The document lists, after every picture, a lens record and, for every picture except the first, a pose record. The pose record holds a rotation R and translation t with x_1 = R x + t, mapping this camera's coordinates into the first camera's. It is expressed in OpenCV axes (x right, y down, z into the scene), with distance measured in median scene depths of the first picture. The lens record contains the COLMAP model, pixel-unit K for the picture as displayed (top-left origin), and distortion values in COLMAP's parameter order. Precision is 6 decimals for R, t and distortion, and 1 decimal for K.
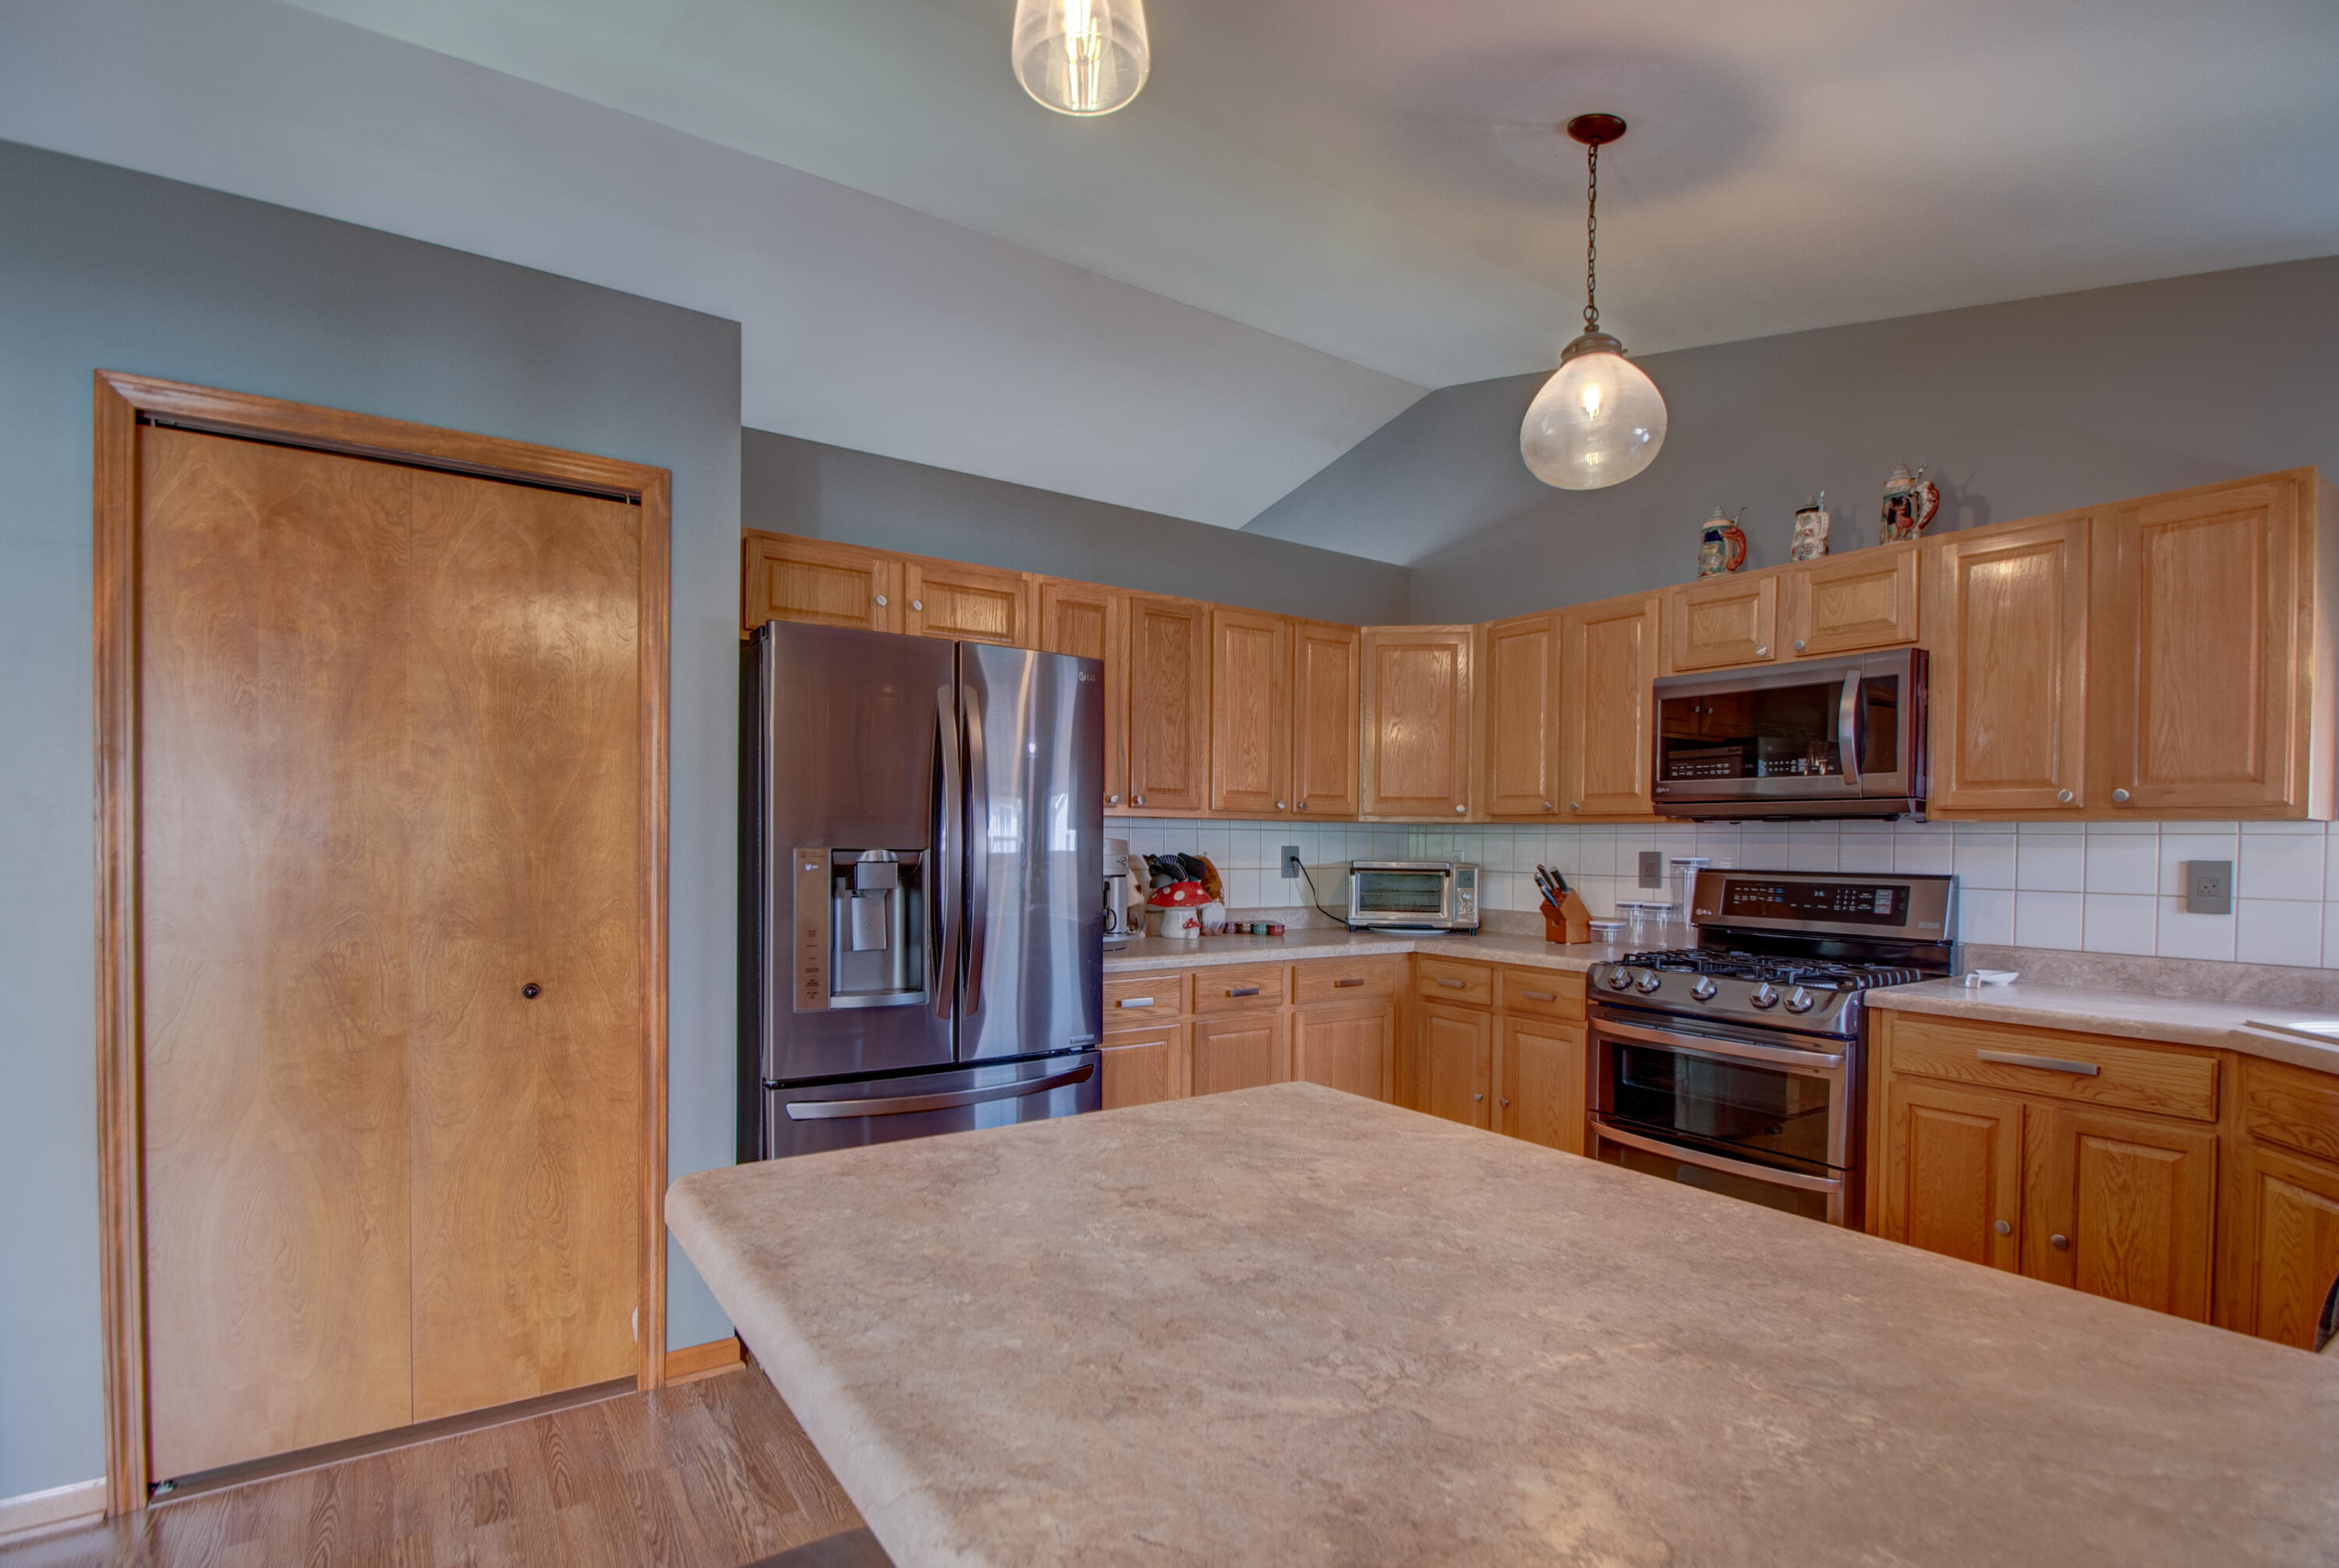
lens RADIAL K [[1124.7, 0, 1169.5], [0, 1124.7, 859.2], [0, 0, 1]] dist [0.022271, -0.022899]
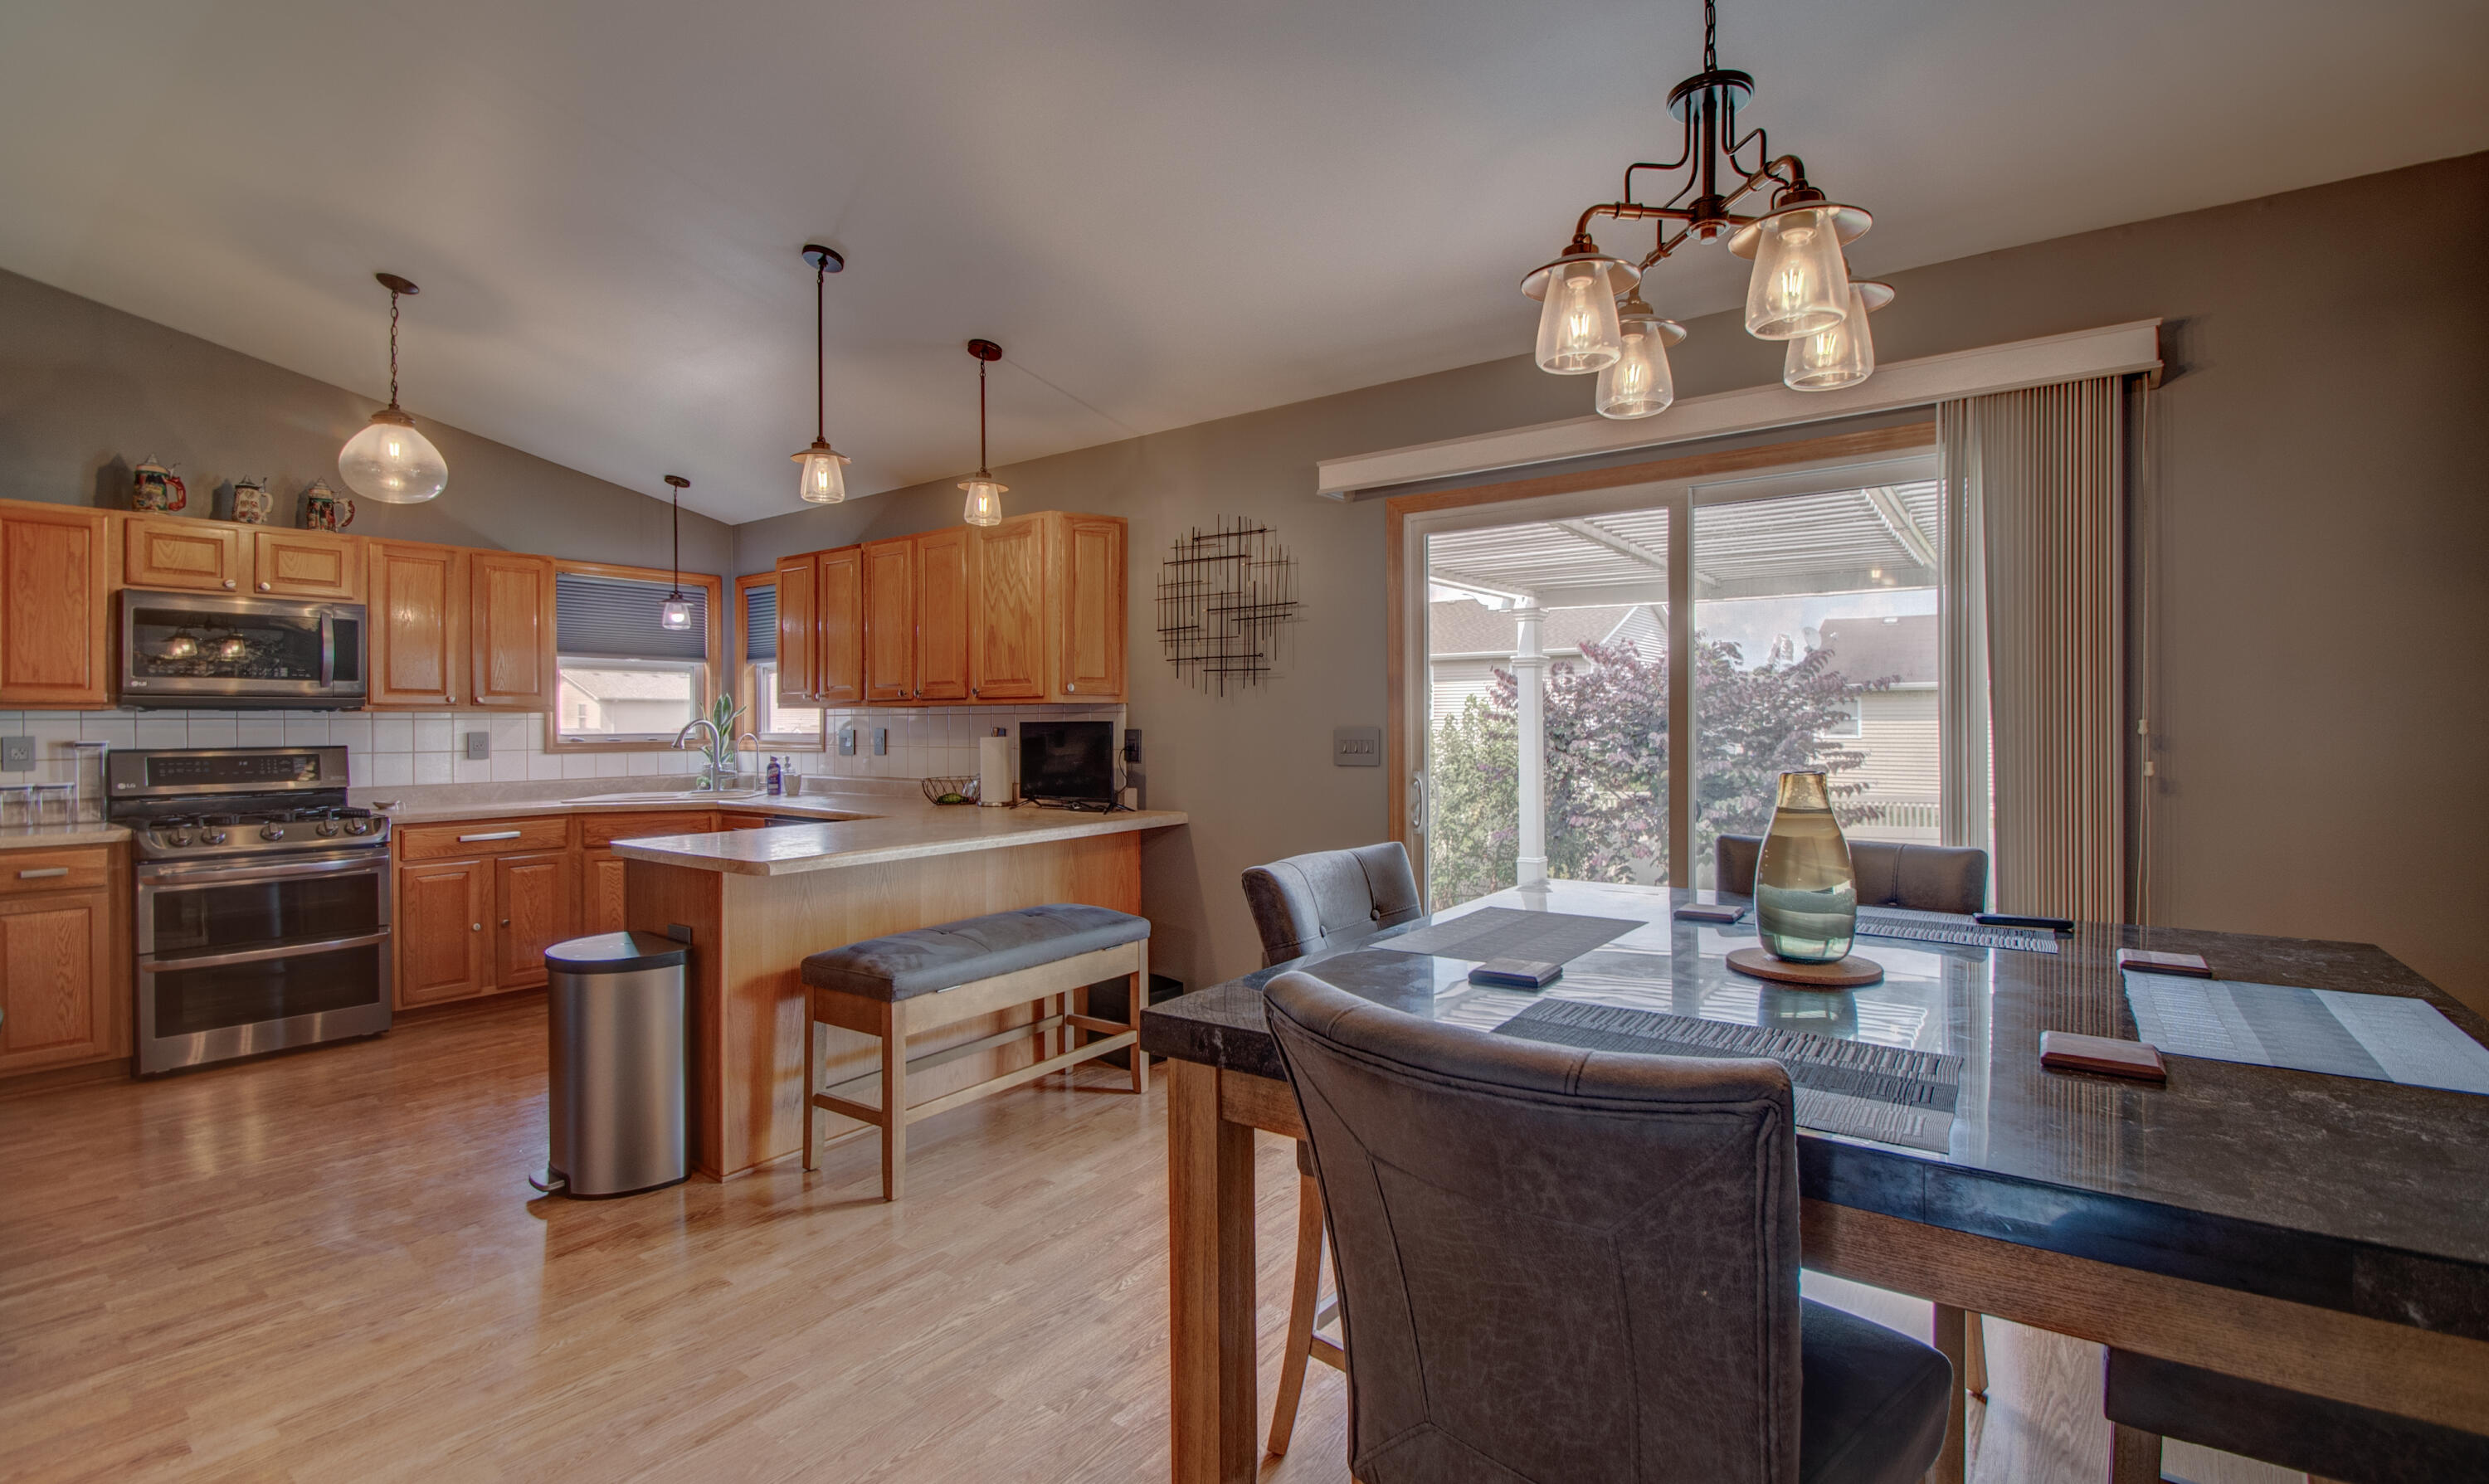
lens RADIAL K [[1061.8, 0, 1274.2], [0, 1061.8, 720.9], [0, 0, 1]] dist [0.000287, -0.012109]
pose [[-0.337389, -0.007295, 0.941337, -1.206319], [0.018439, 0.999727, 0.014356, -0.018631], [-0.941185, 0.022201, -0.337163, 0.288456]]
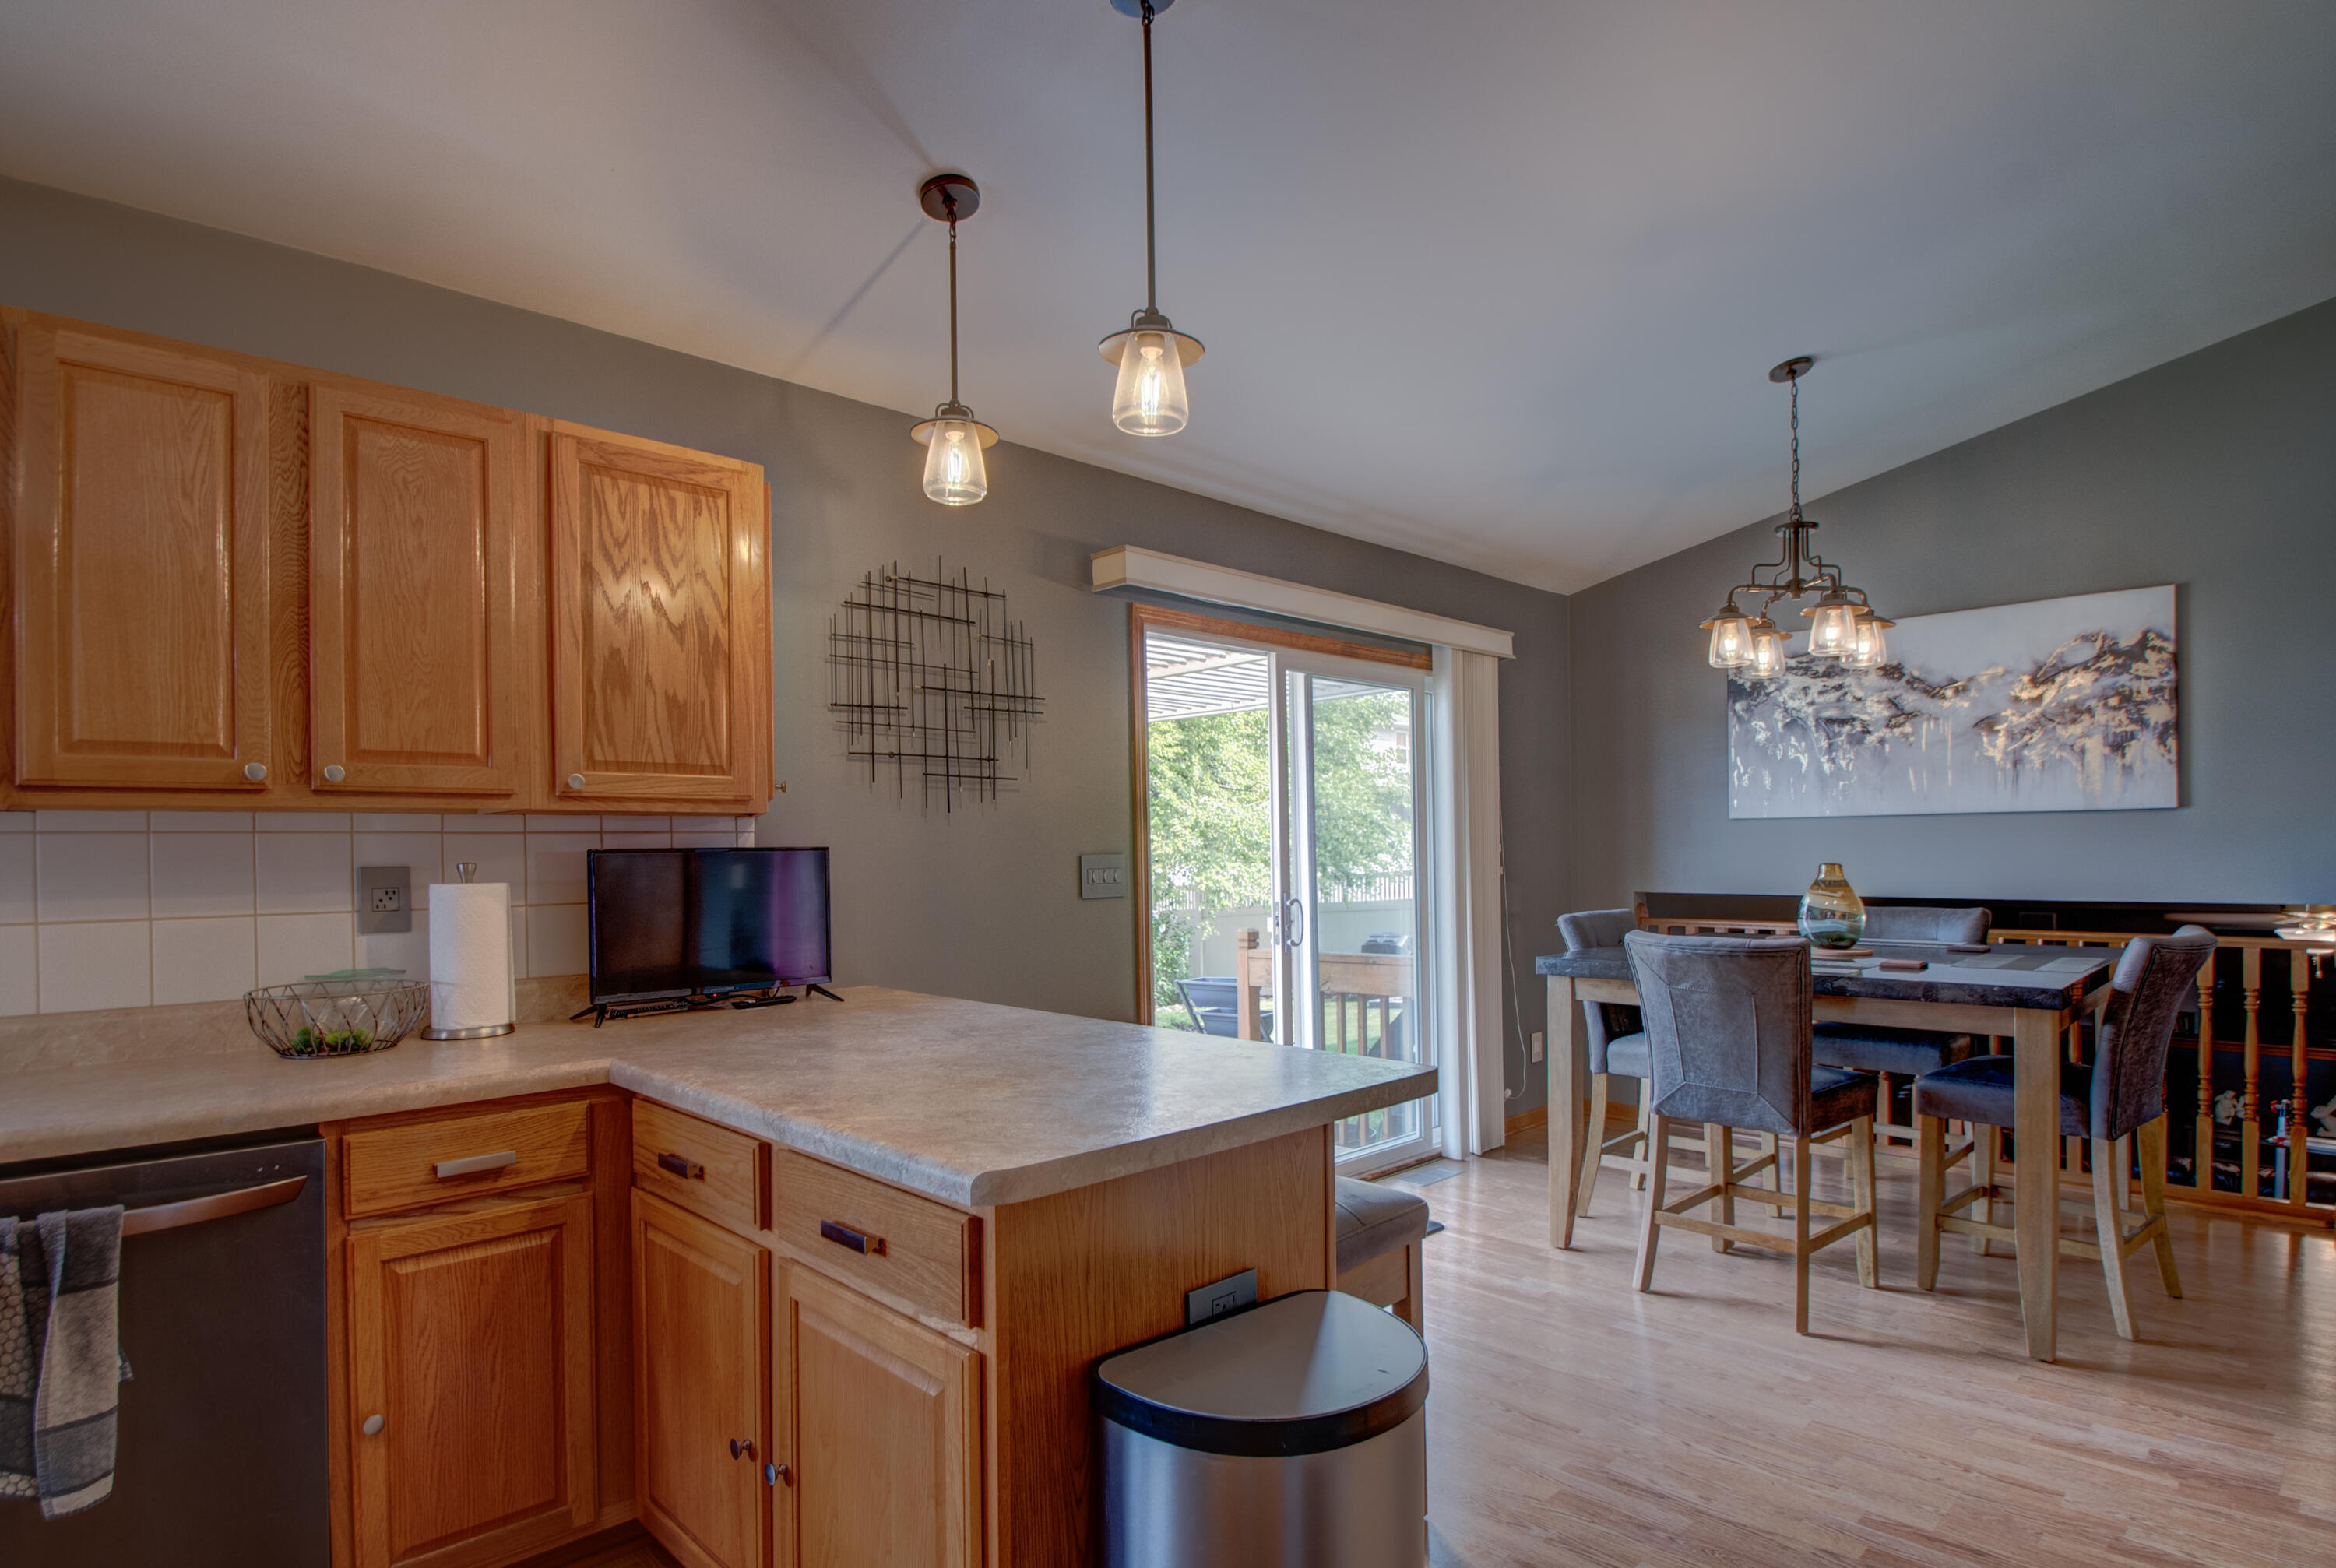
lens RADIAL K [[1214.1, 0, 1160.9], [0, 1214.1, 840.8], [0, 0, 1]] dist [-0.002495, -0.020381]
pose [[-0.986754, -0.000396, -0.162220, 0.077683], [-0.002499, 0.999915, 0.012763, -0.020079], [0.162202, 0.012999, -0.986672, 1.016050]]
